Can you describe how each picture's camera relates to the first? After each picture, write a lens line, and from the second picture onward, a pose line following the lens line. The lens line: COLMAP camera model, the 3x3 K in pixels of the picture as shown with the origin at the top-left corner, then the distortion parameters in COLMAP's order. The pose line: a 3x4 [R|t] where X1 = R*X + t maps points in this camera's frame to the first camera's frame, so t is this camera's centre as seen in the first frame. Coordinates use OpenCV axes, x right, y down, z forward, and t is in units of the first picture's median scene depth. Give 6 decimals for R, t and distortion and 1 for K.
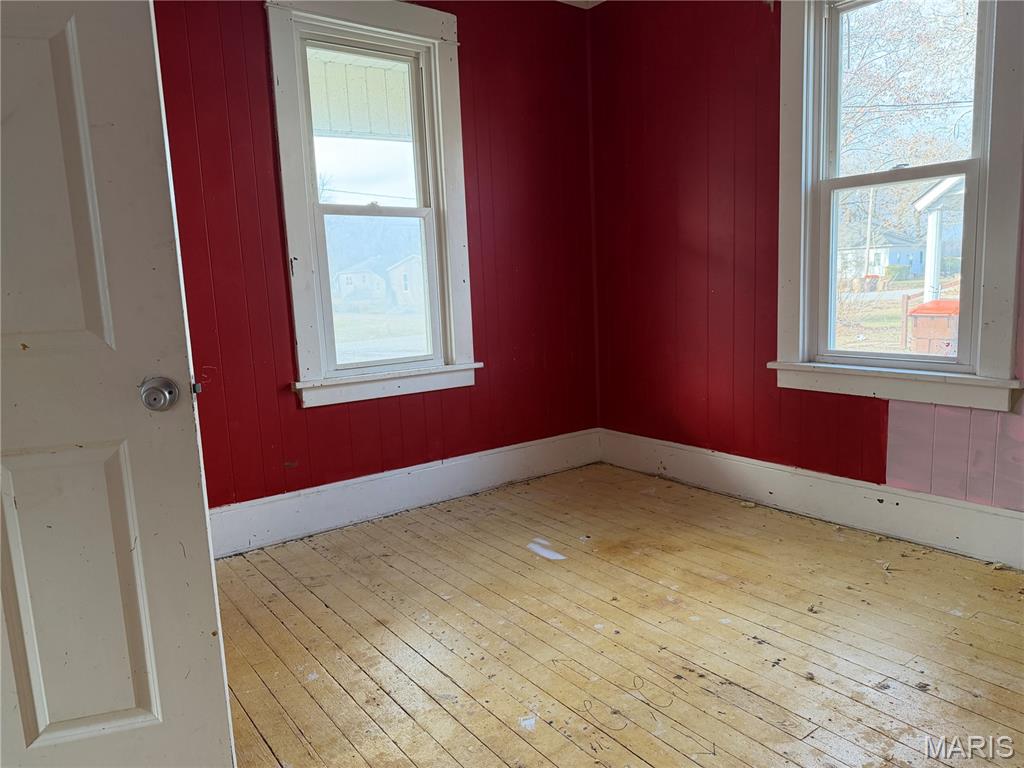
lens RADIAL K [[714.0, 0, 511.6], [0, 714.0, 383.9], [0, 0, 1]] dist [0.135361, -0.200880]
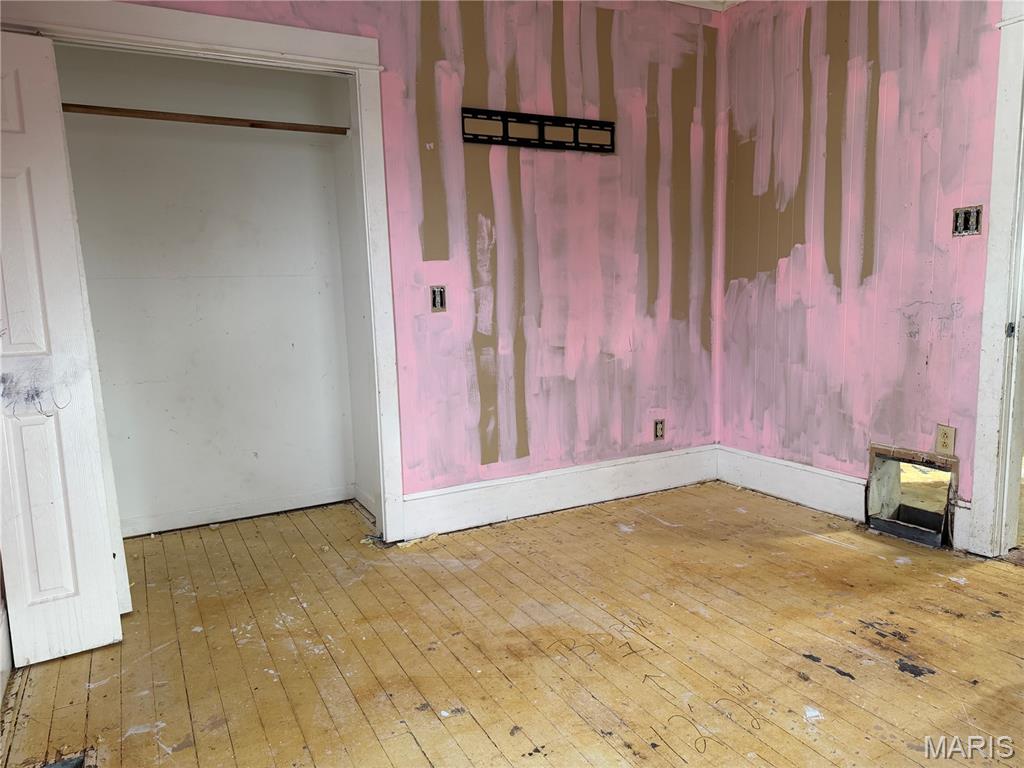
lens RADIAL K [[714.0, 0, 511.6], [0, 714.0, 383.9], [0, 0, 1]] dist [0.135361, -0.200880]
pose [[-0.986463, 0.049491, 0.156335, 0.256766], [0.089987, 0.960375, 0.263783, -0.304039], [-0.137085, 0.274280, -0.951829, 1.887168]]
